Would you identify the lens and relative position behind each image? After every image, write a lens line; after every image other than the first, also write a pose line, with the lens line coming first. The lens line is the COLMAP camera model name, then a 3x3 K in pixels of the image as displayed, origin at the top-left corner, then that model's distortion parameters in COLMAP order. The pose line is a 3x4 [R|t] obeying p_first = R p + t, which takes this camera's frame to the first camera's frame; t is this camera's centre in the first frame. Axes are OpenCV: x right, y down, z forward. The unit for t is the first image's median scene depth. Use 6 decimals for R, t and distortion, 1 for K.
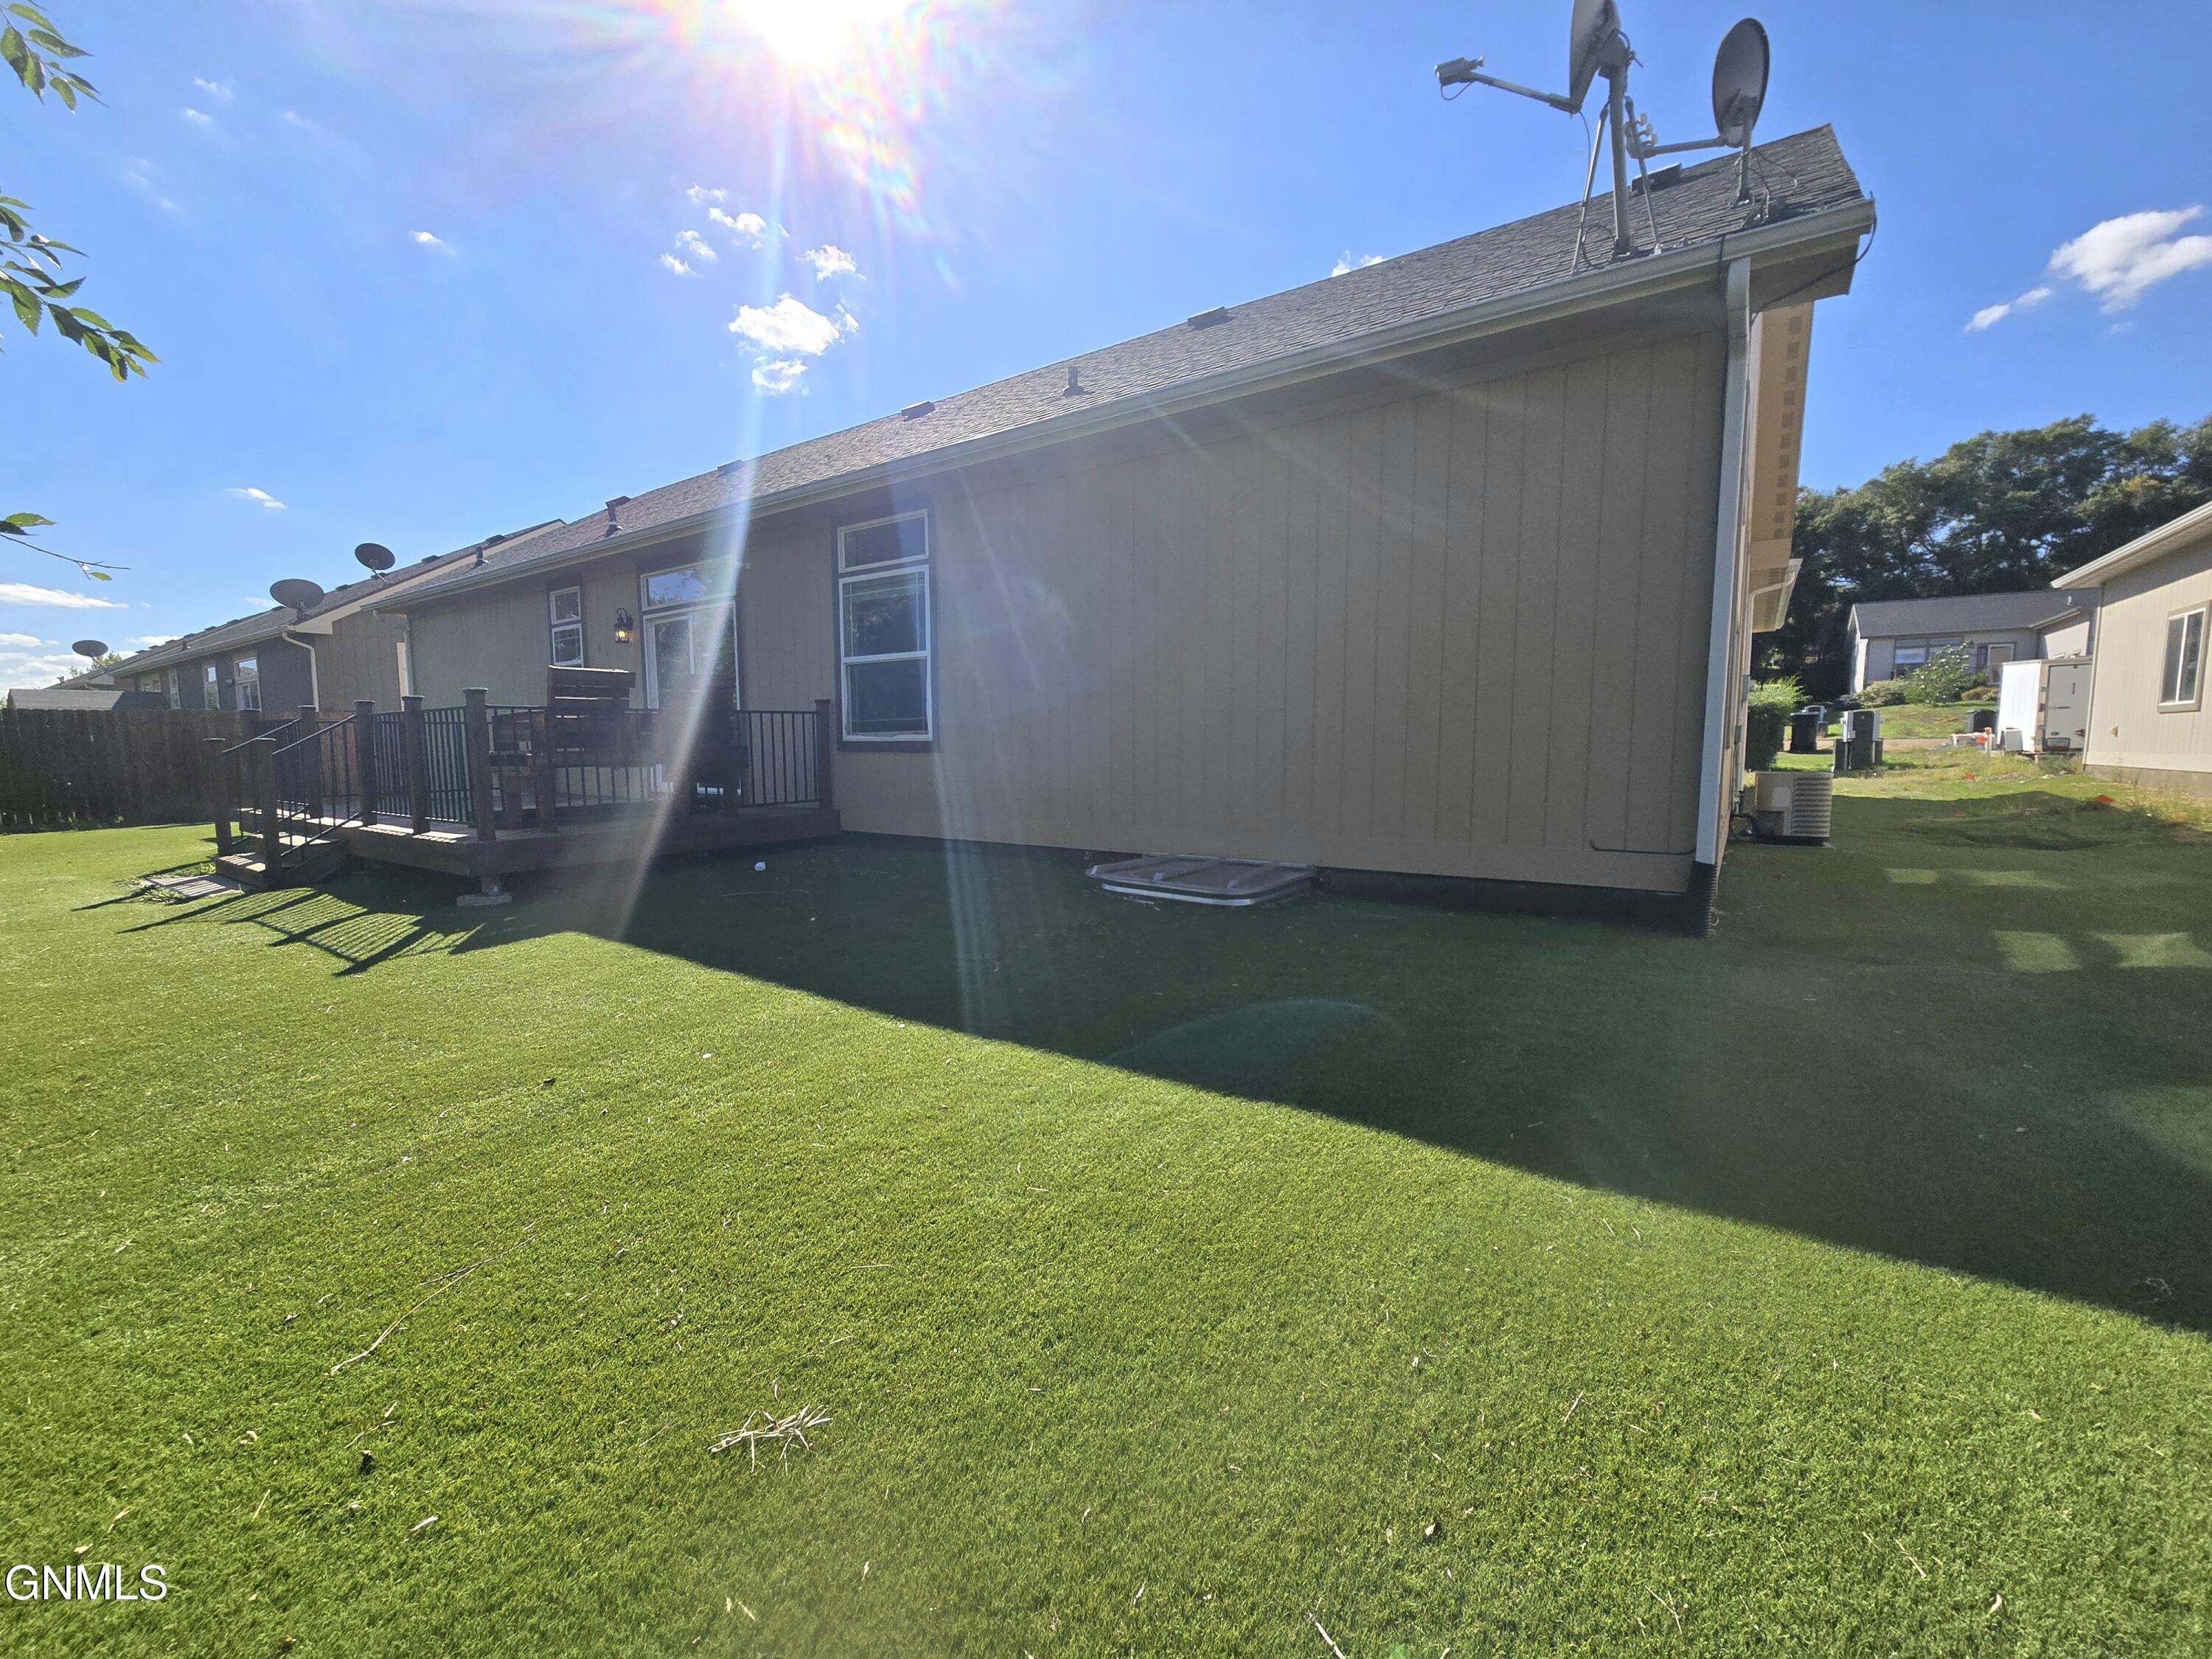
lens RADIAL K [[895.7, 0, 1106.0], [0, 895.7, 829.5], [0, 0, 1]] dist [0.004103, 0.000465]
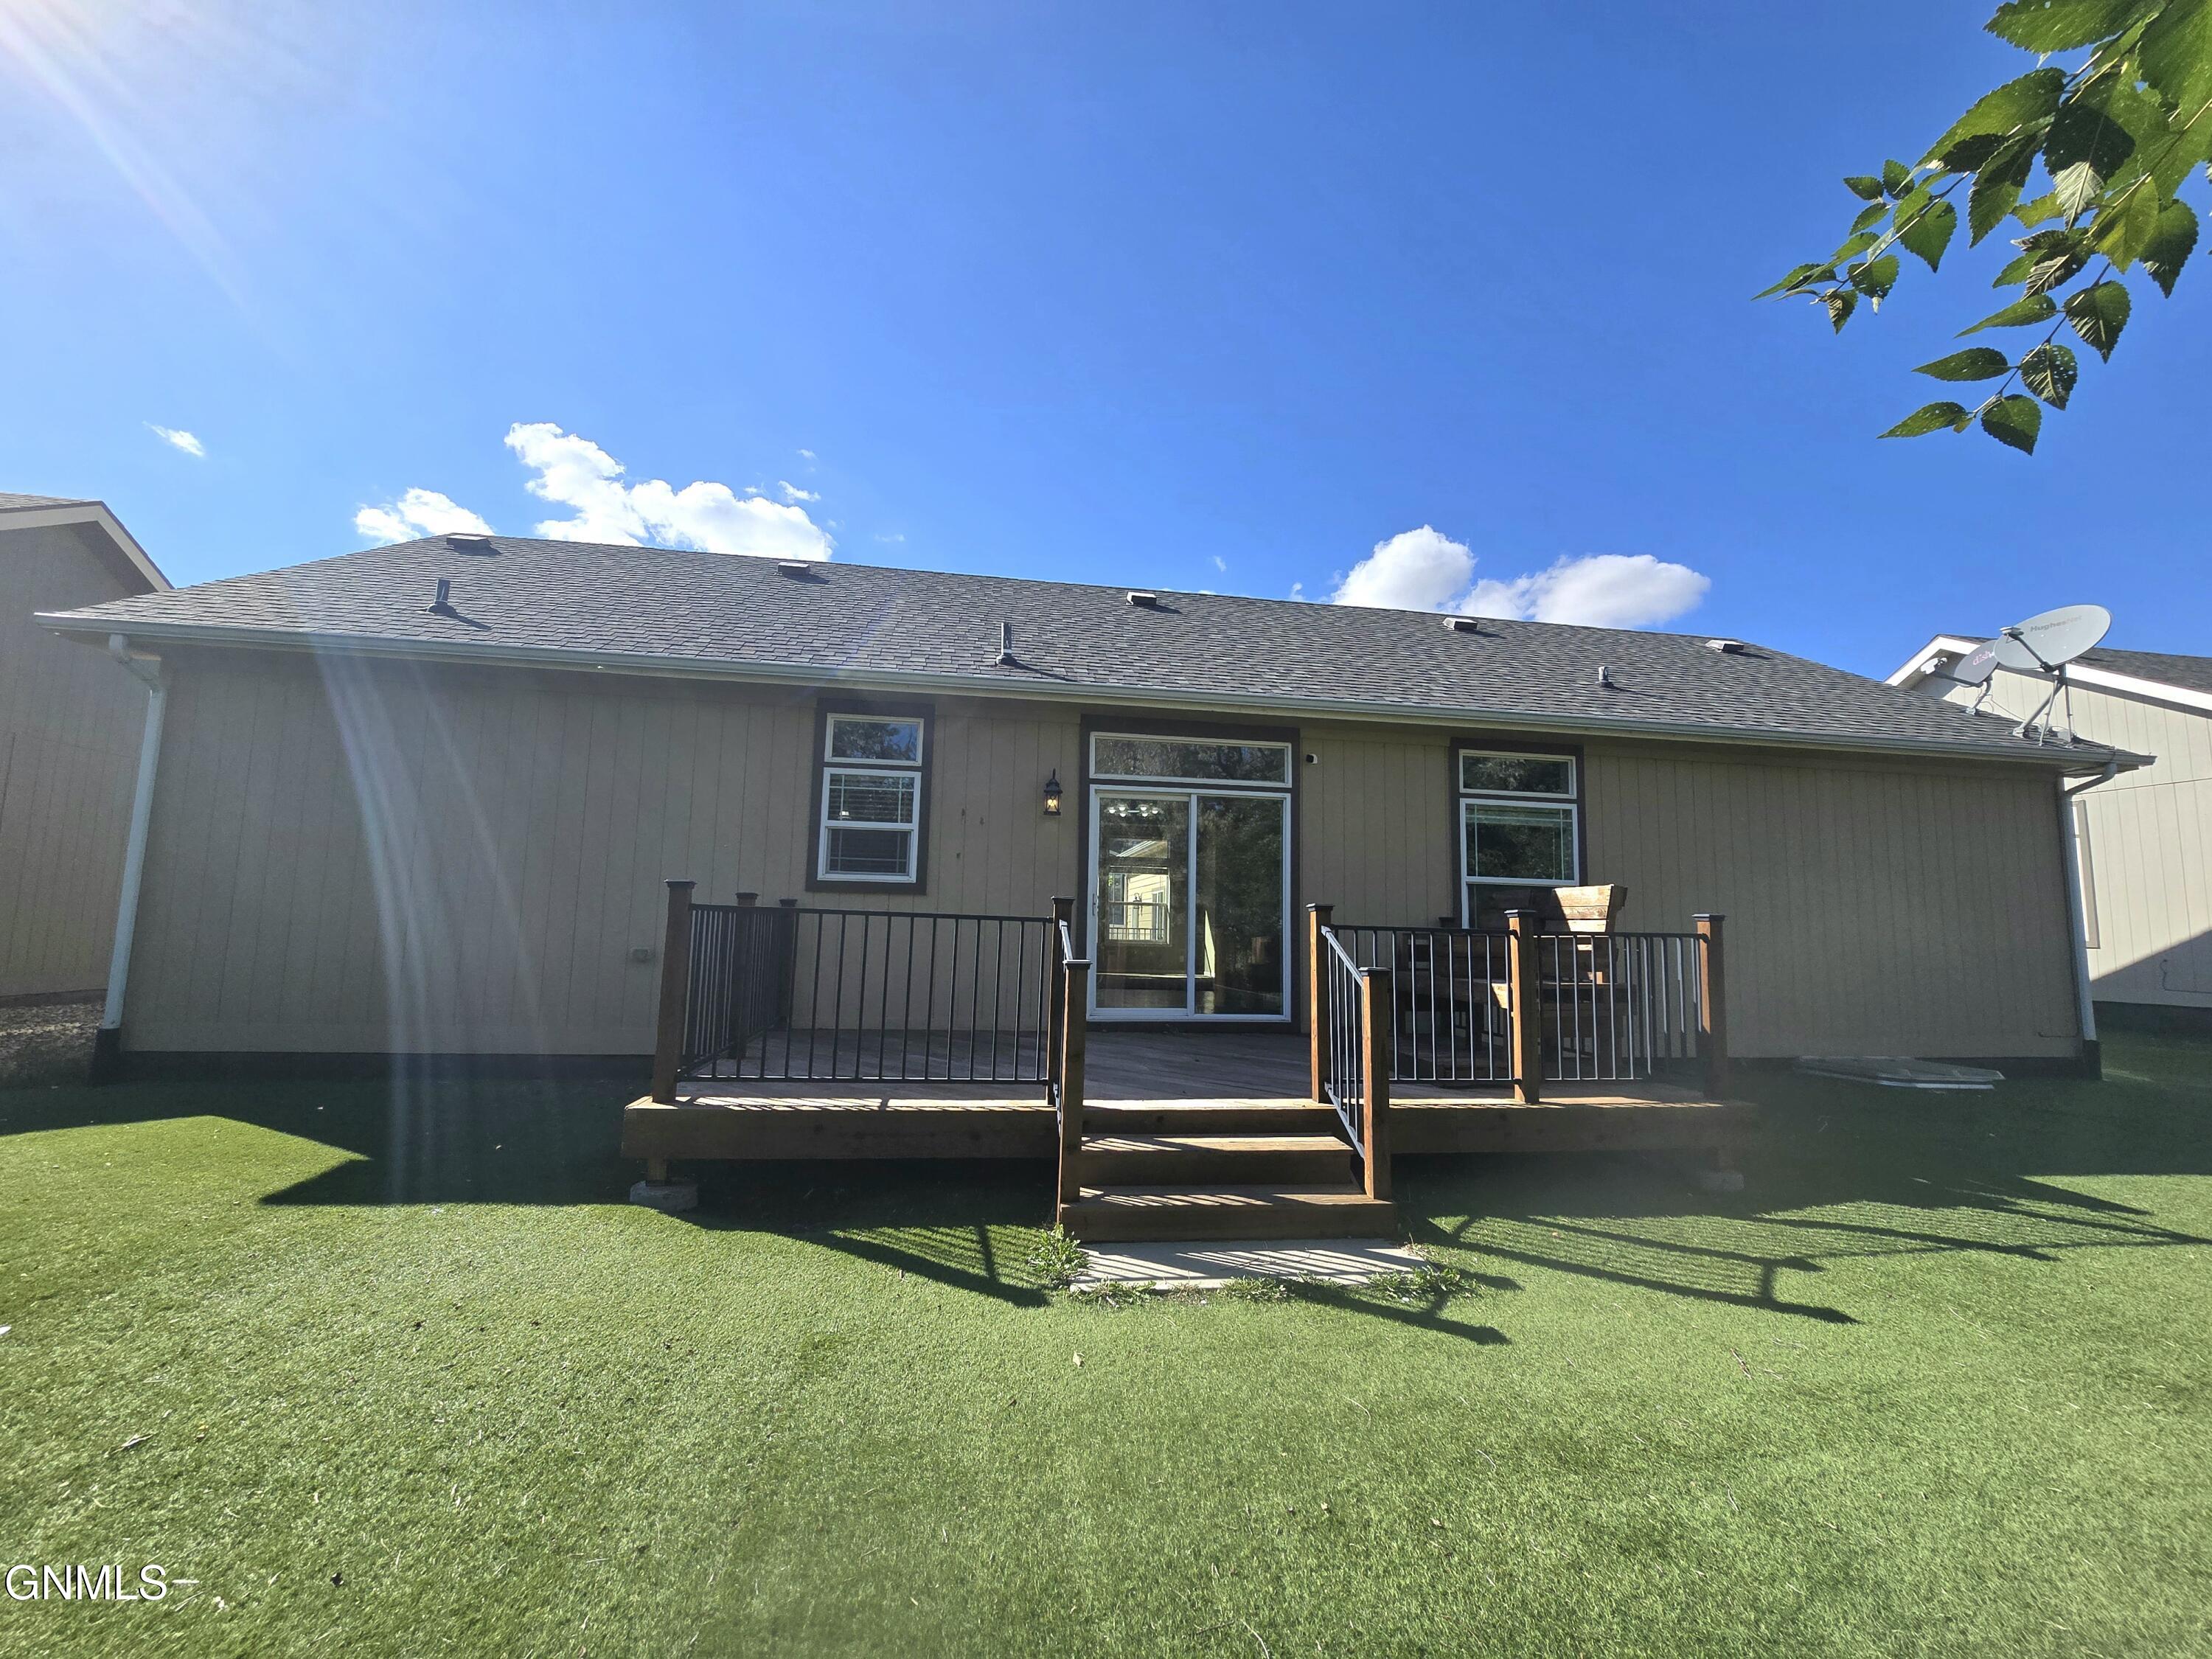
lens RADIAL K [[895.7, 0, 1106.0], [0, 895.7, 829.5], [0, 0, 1]] dist [0.004103, 0.000465]
pose [[0.729357, 0.098753, 0.676969, -1.014804], [0.032100, 0.983497, -0.178052, -0.060714], [-0.683380, 0.151594, 0.714150, 0.434454]]
